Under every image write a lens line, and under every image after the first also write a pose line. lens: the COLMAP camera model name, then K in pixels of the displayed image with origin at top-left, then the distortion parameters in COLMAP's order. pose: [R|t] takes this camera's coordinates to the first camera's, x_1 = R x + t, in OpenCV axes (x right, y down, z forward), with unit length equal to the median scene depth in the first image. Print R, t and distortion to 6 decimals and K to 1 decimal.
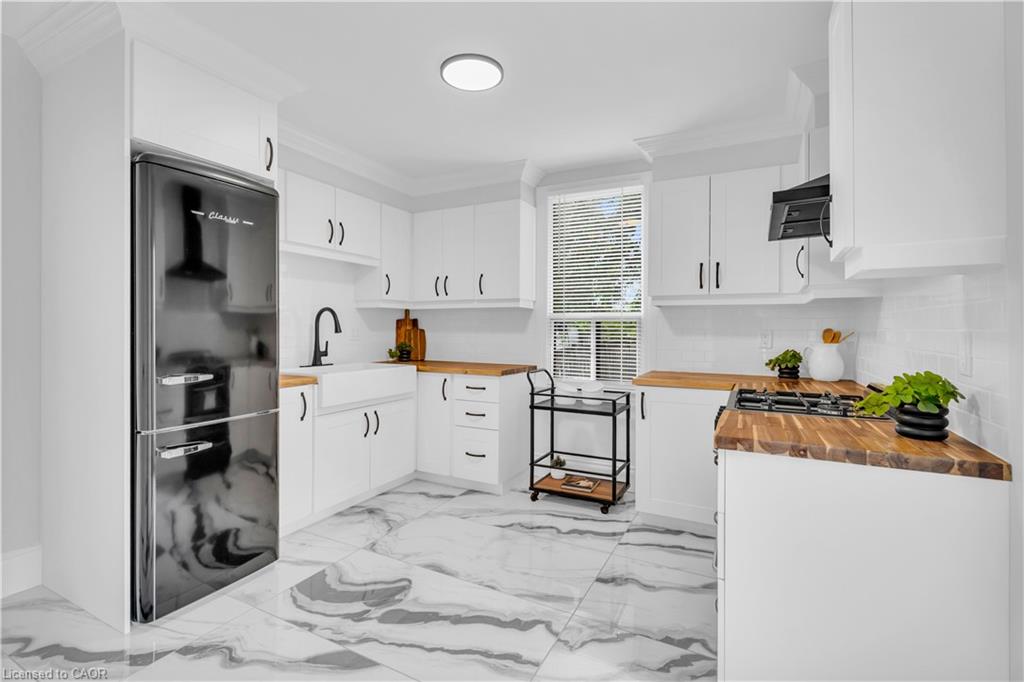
lens RADIAL K [[470.2, 0, 509.5], [0, 470.2, 334.2], [0, 0, 1]] dist [0.000282, 0.000154]
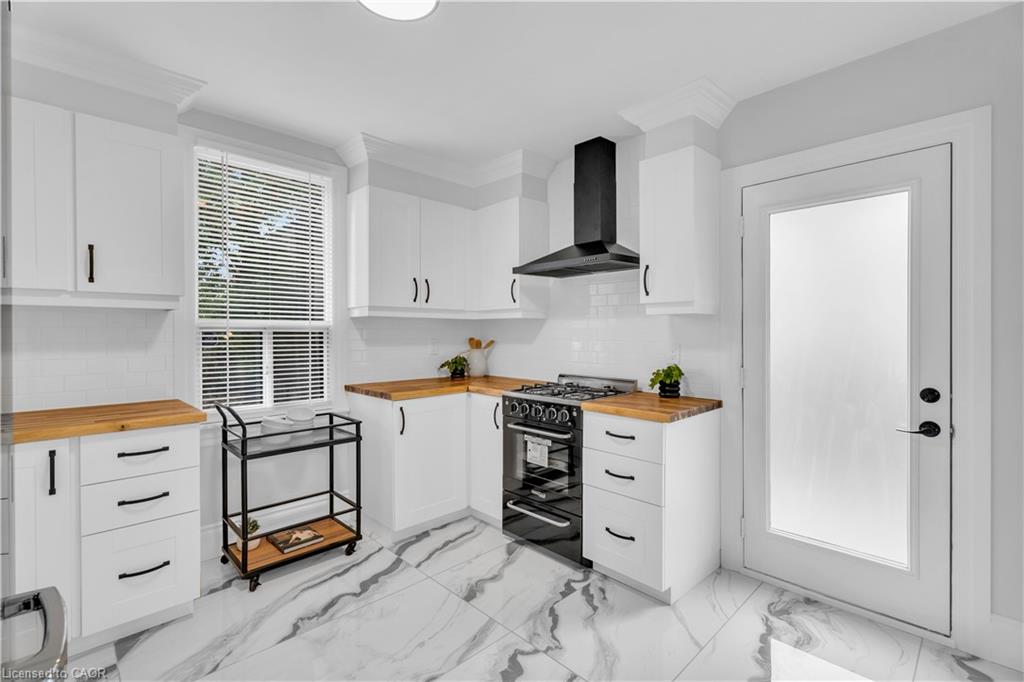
lens RADIAL K [[464.6, 0, 514.1], [0, 464.6, 340.8], [0, 0, 1]] dist [-0.000602, 0.000324]
pose [[0.292352, -0.023024, 0.956034, -0.551662], [0.006379, 0.999735, 0.022126, -0.032372], [-0.956290, -0.000370, 0.292421, 0.488140]]
